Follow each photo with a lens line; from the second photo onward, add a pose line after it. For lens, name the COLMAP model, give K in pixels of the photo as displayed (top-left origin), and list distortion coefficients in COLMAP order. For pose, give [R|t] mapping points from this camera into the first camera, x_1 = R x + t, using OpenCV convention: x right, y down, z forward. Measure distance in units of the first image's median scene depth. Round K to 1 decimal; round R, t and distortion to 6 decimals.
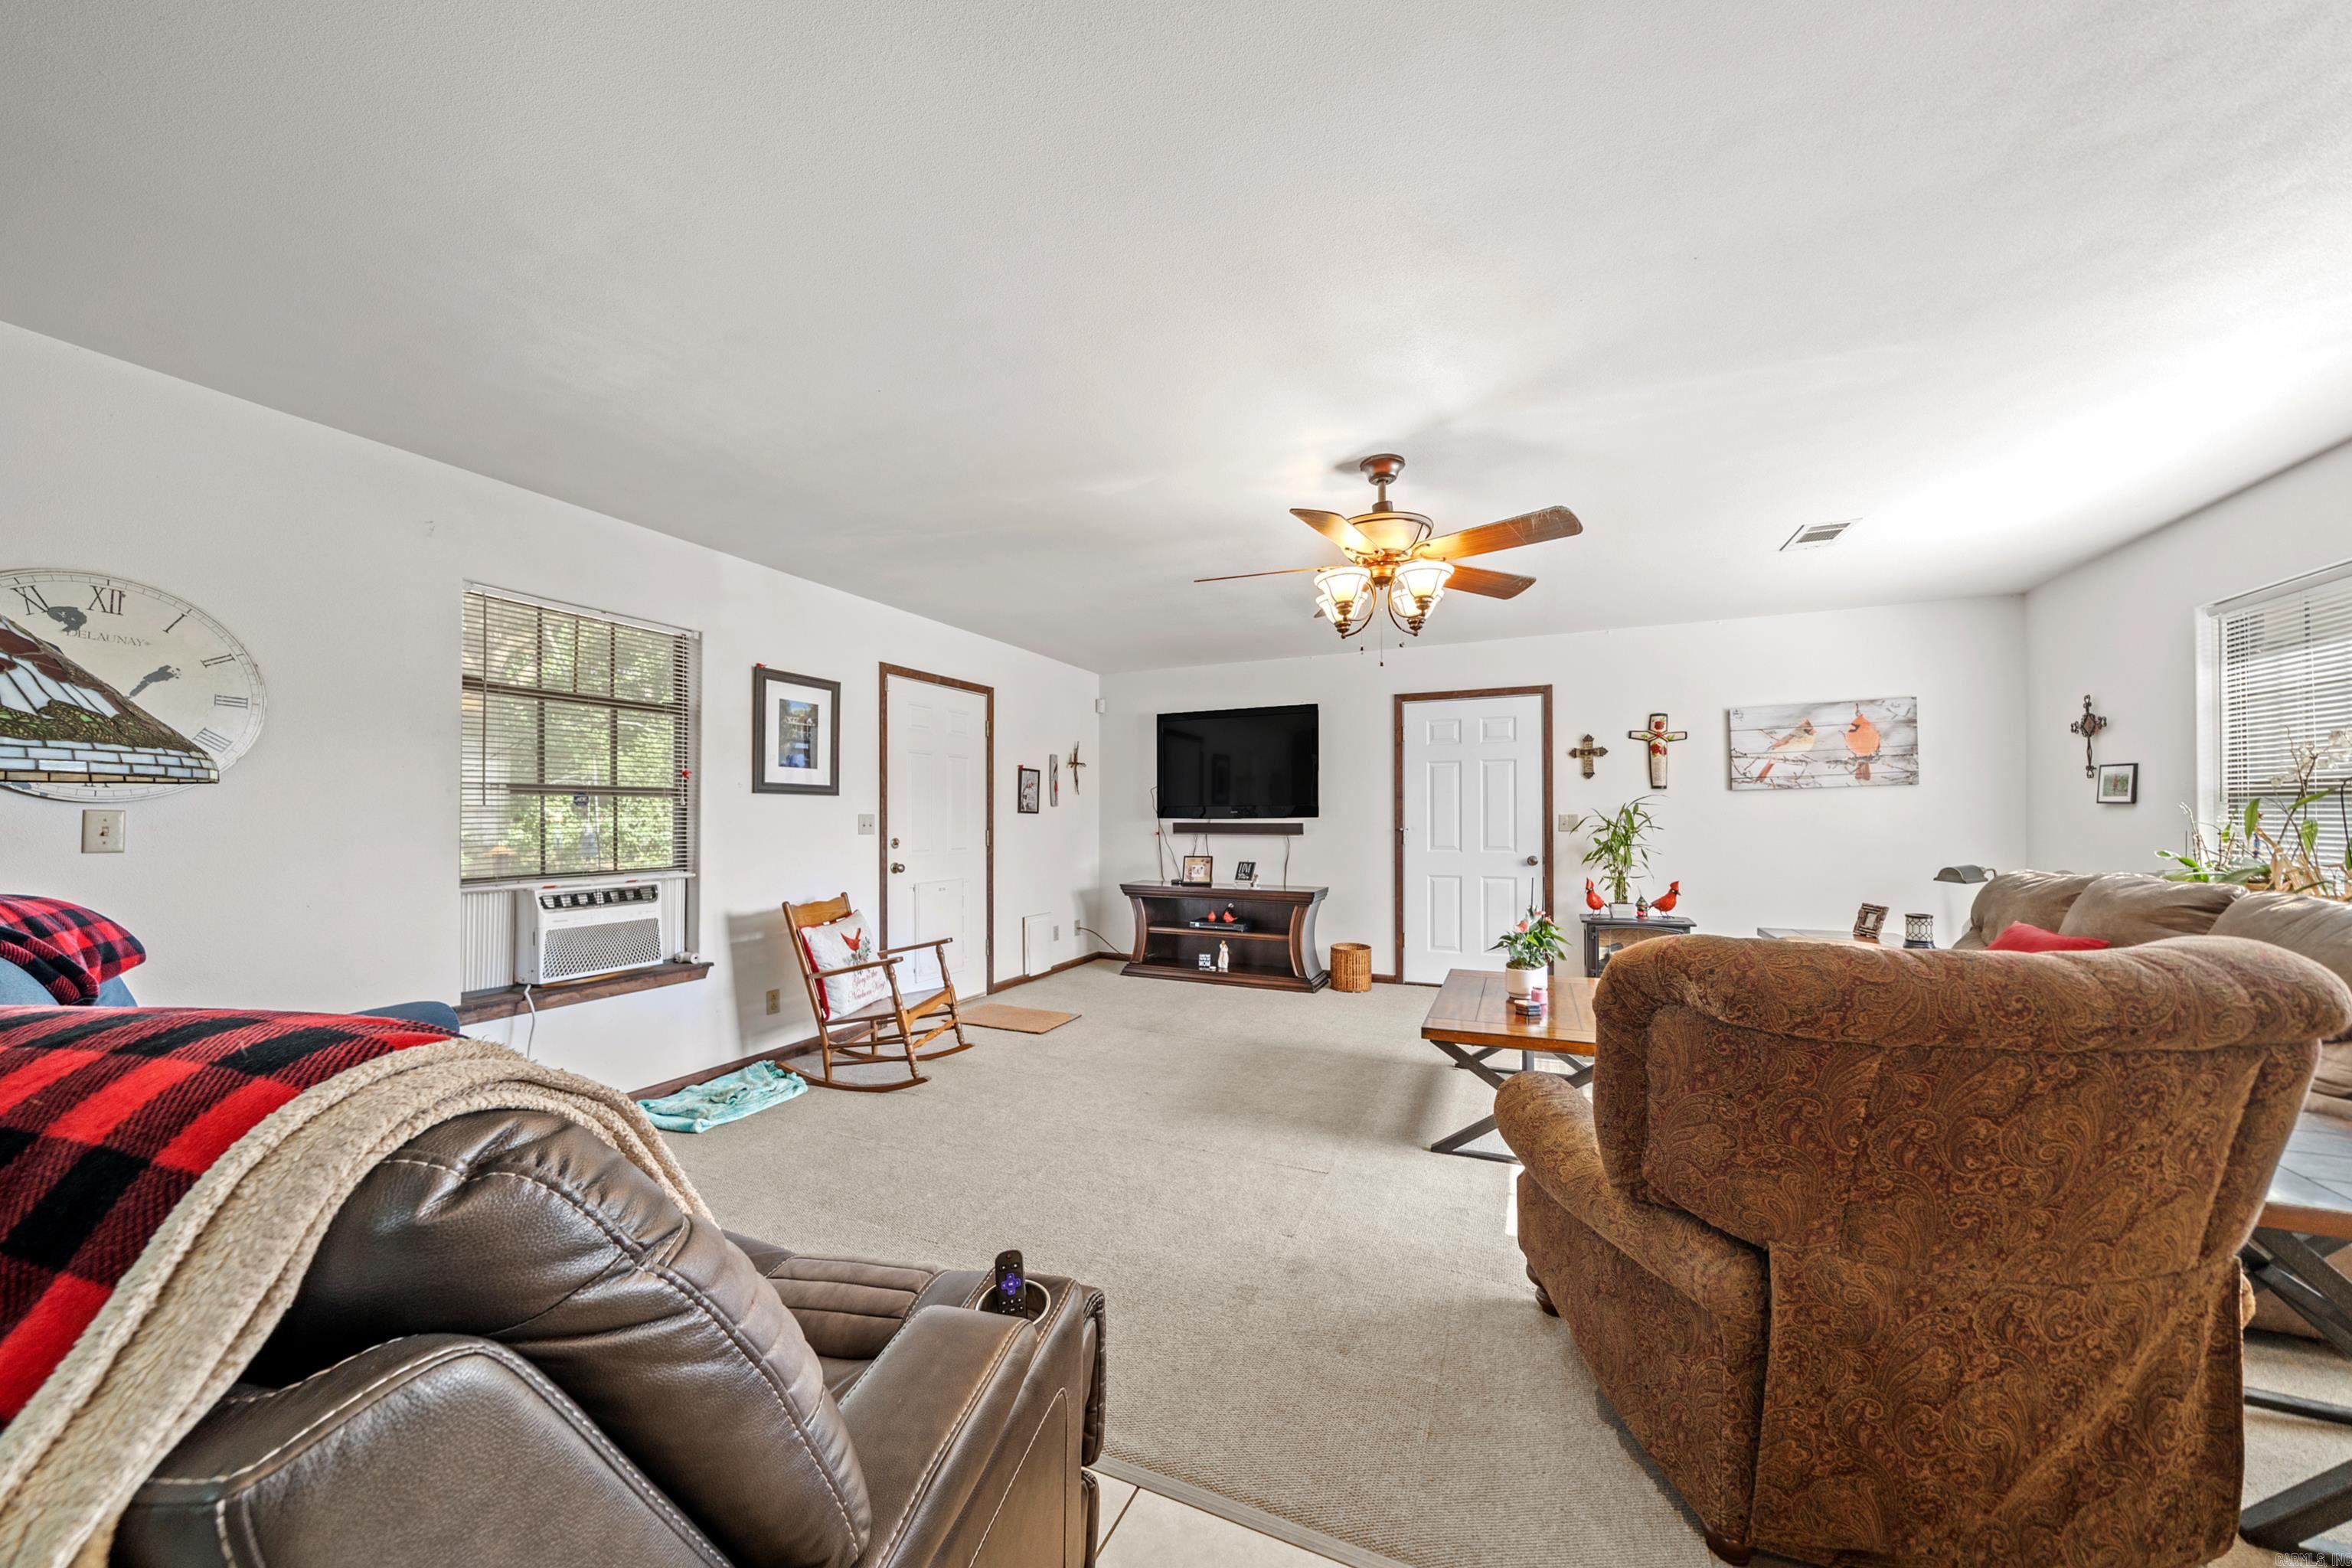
lens RADIAL K [[807.0, 0, 1108.9], [0, 807.0, 812.3], [0, 0, 1]] dist [-0.005887, -0.000005]
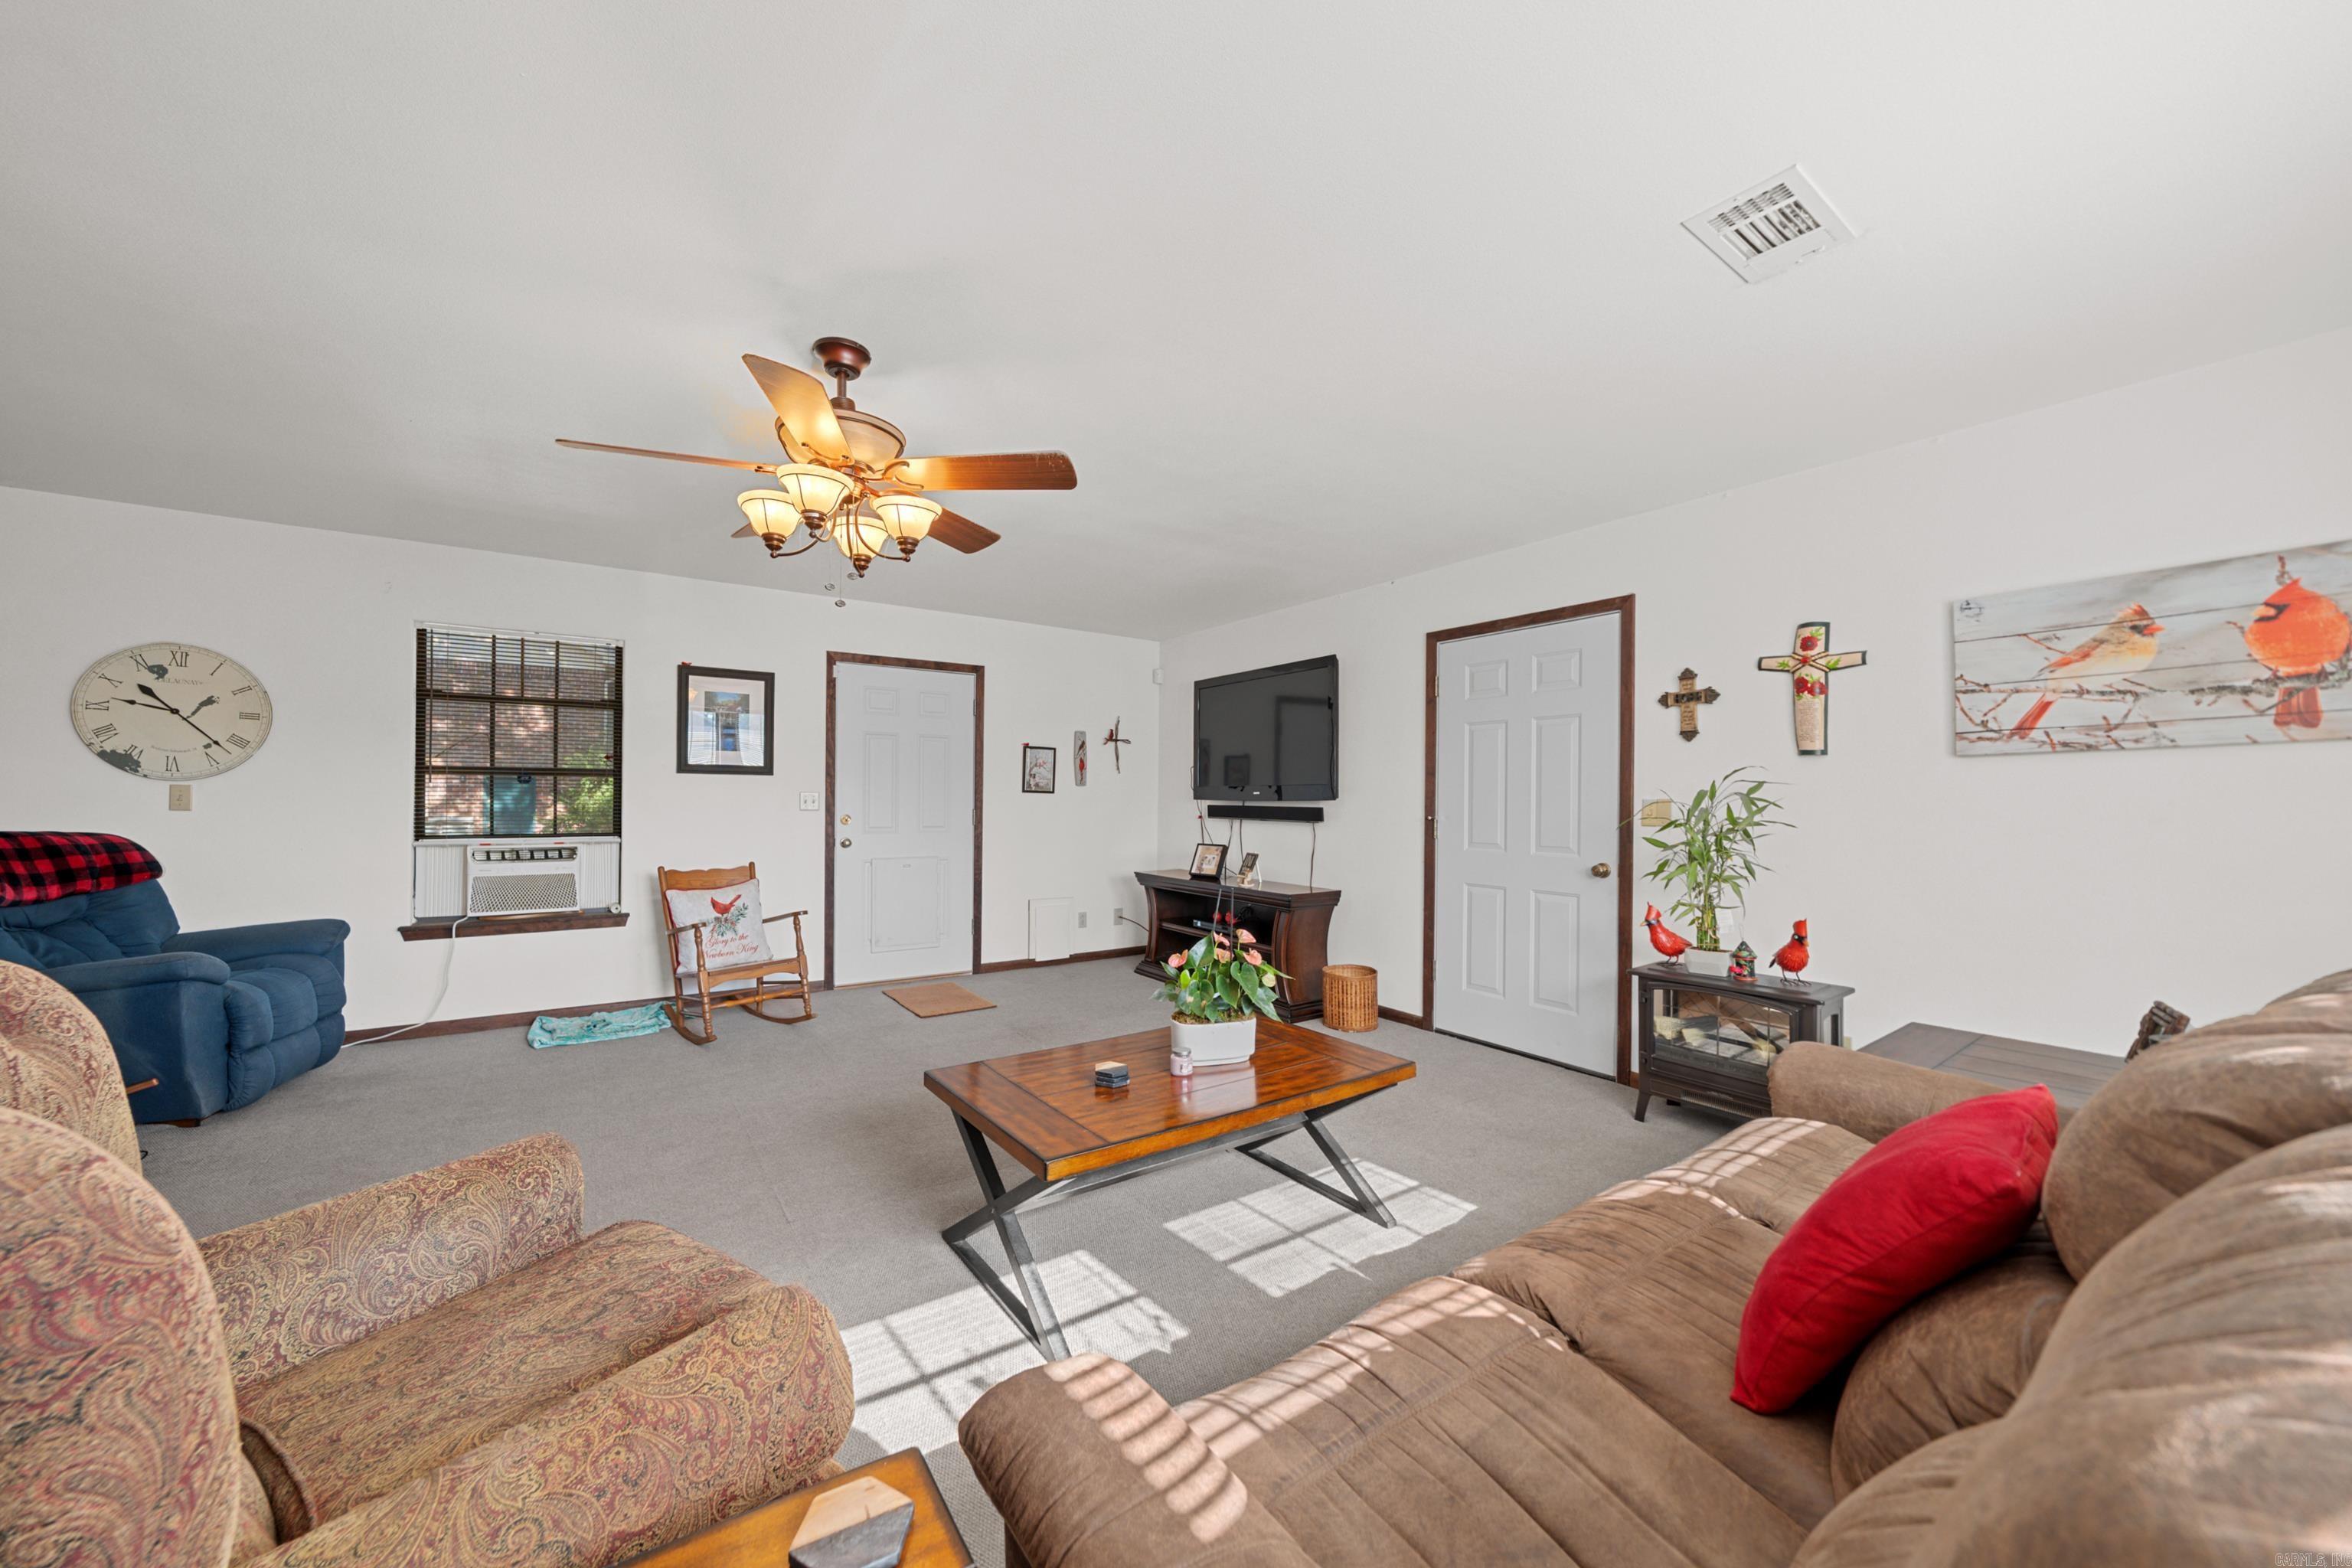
lens RADIAL K [[807.0, 0, 1165.2], [0, 807.0, 793.4], [0, 0, 1]] dist [-0.005887, -0.000005]
pose [[0.853940, 0.006180, -0.520335, 0.586731], [-0.006408, 0.999979, 0.001360, -0.000298], [0.520332, 0.002172, 0.853961, 0.277607]]
